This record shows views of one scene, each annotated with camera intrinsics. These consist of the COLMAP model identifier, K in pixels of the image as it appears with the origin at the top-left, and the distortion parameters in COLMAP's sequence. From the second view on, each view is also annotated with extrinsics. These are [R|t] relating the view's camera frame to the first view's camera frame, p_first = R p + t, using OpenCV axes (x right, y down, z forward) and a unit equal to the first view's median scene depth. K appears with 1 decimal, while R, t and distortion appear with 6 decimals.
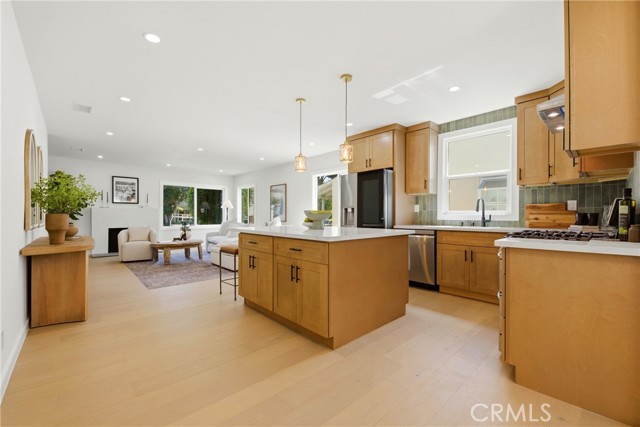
lens RADIAL K [[265.0, 0, 318.6], [0, 265.0, 215.9], [0, 0, 1]] dist [0.008746, -0.003284]
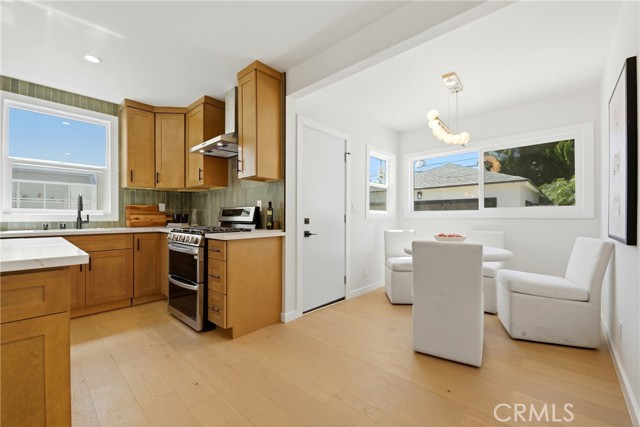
lens RADIAL K [[265.0, 0, 320.8], [0, 265.0, 216.8], [0, 0, 1]] dist [0.008746, -0.003284]
pose [[-0.083939, -0.001585, 0.996470, -0.243152], [-0.000927, 0.999998, 0.001513, 0.000258], [-0.996470, -0.000797, -0.083940, 0.257554]]
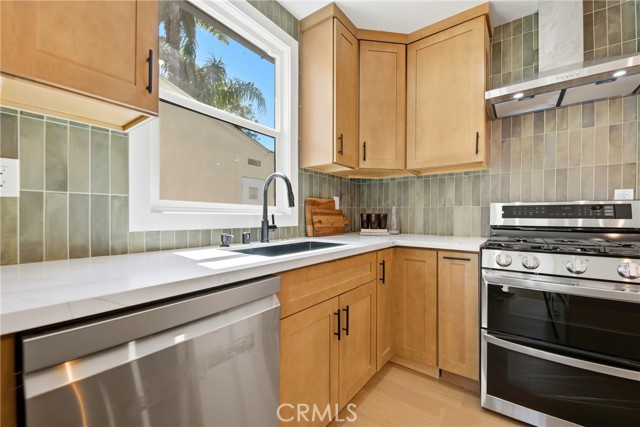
lens RADIAL K [[265.0, 0, 320.8], [0, 265.0, 217.1], [0, 0, 1]] dist [0.008746, -0.003284]
pose [[-0.179461, -0.001739, 0.983764, 0.147371], [-0.001912, 0.999997, 0.001419, -0.000934], [-0.983763, -0.001626, -0.179463, 0.831519]]
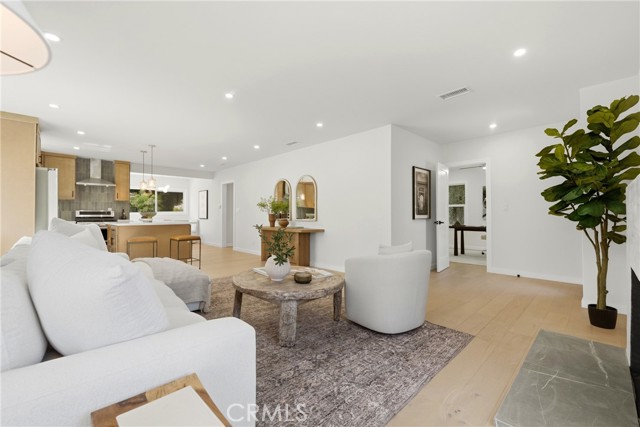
lens RADIAL K [[265.0, 0, 321.6], [0, 265.0, 211.9], [0, 0, 1]] dist [0.008746, -0.003284]
pose [[-0.999635, 0.000077, -0.027028, -0.808975], [0.000280, 0.999972, -0.007528, -0.004097], [0.027027, -0.007532, -0.999606, 2.006715]]
